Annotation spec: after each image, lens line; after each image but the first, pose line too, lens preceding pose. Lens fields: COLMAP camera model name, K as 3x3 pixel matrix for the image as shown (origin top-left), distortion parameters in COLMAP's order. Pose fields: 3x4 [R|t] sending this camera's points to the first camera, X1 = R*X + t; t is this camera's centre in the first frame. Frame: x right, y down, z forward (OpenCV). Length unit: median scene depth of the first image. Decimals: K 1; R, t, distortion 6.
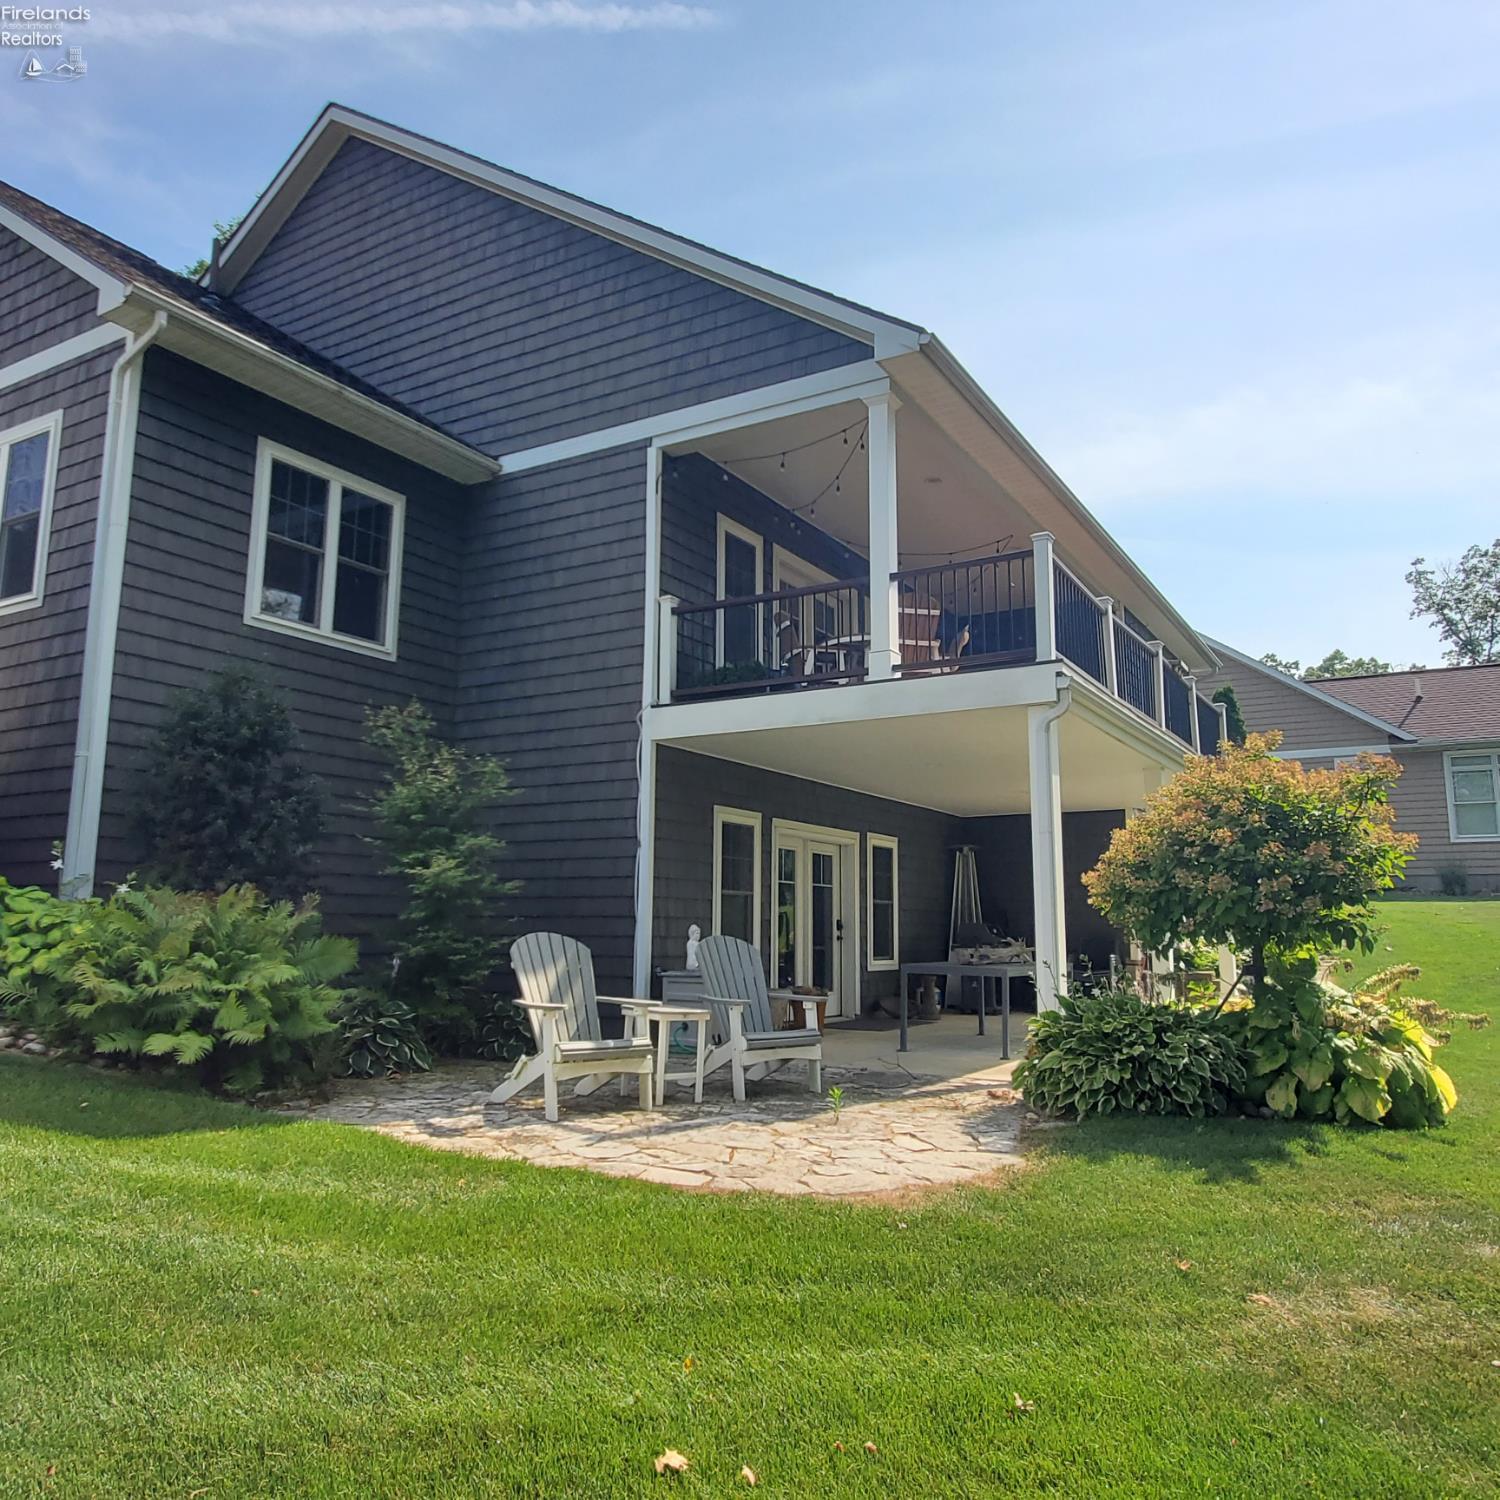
lens RADIAL K [[1178.6, 0, 746.6], [0, 1178.6, 745.0], [0, 0, 1]] dist [0.017925, -0.004064]
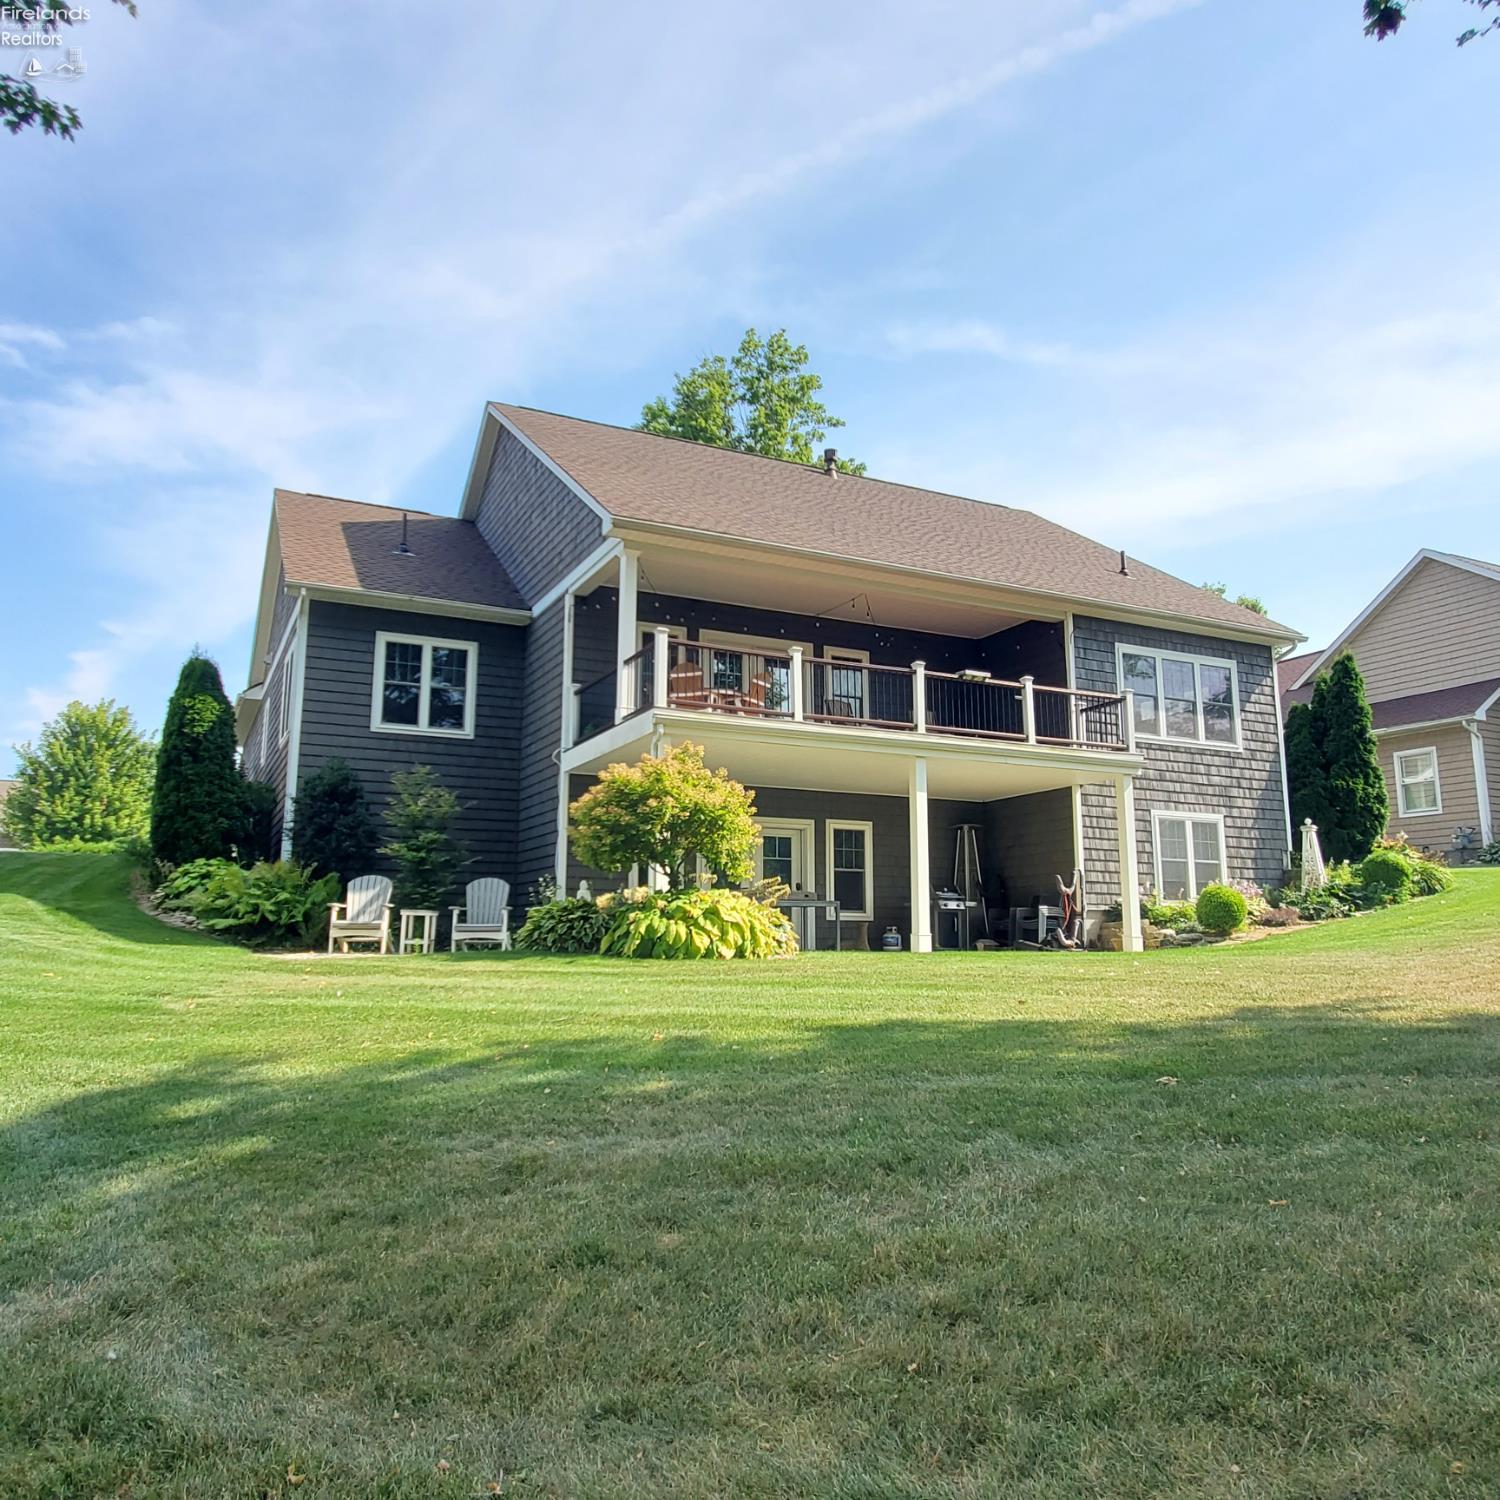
lens RADIAL K [[1178.6, 0, 750.6], [0, 1178.6, 746.8], [0, 0, 1]] dist [0.017925, -0.004064]
pose [[0.846640, -0.099437, -0.522793, 0.964563], [0.089943, 0.994992, -0.043592, 0.054481], [0.524510, -0.010115, 0.851344, -0.271439]]
